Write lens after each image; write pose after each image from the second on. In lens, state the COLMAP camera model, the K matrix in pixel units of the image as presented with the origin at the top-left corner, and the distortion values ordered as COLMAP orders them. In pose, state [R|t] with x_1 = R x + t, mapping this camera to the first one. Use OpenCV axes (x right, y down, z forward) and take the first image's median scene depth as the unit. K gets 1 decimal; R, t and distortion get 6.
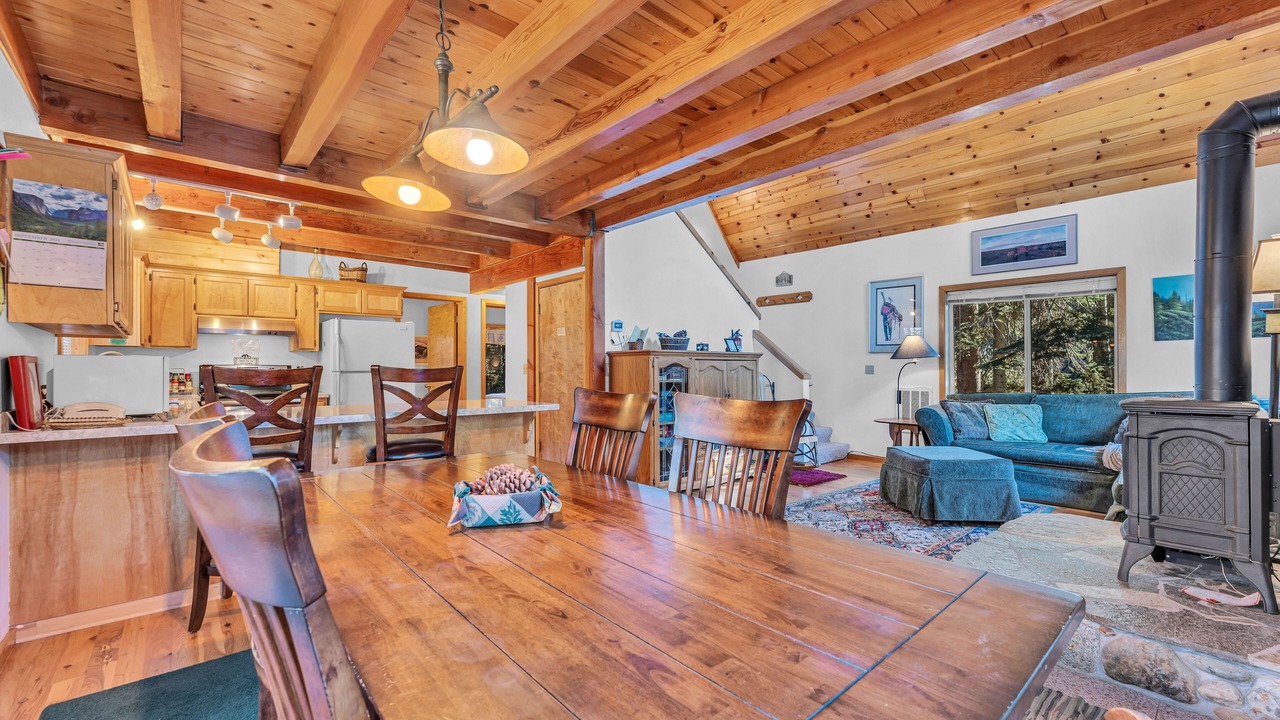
lens RADIAL K [[527.8, 0, 635.7], [0, 527.8, 367.0], [0, 0, 1]] dist [-0.003546, -0.000382]
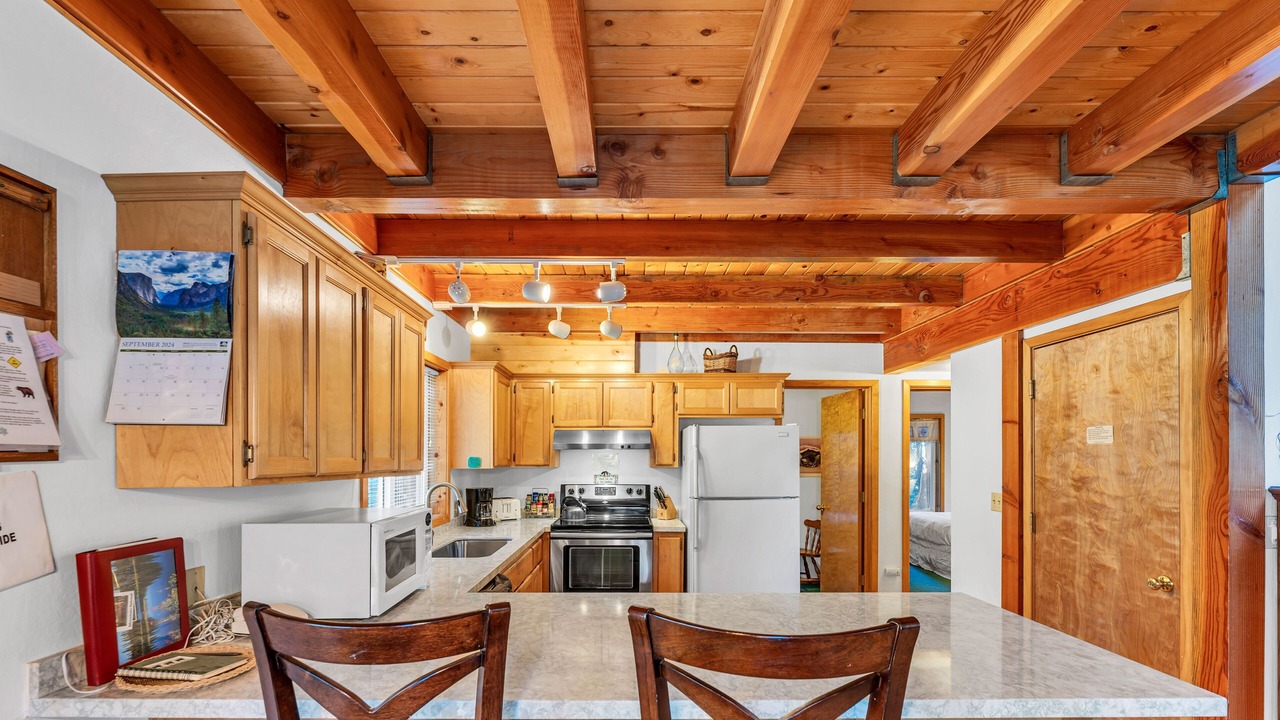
lens RADIAL K [[527.8, 0, 626.7], [0, 527.8, 454.1], [0, 0, 1]] dist [-0.003546, -0.000382]
pose [[0.741122, 0.001957, -0.671367, -0.145568], [-0.000676, 0.999997, 0.002170, -0.053064], [0.671370, -0.001154, 0.741122, 0.393969]]
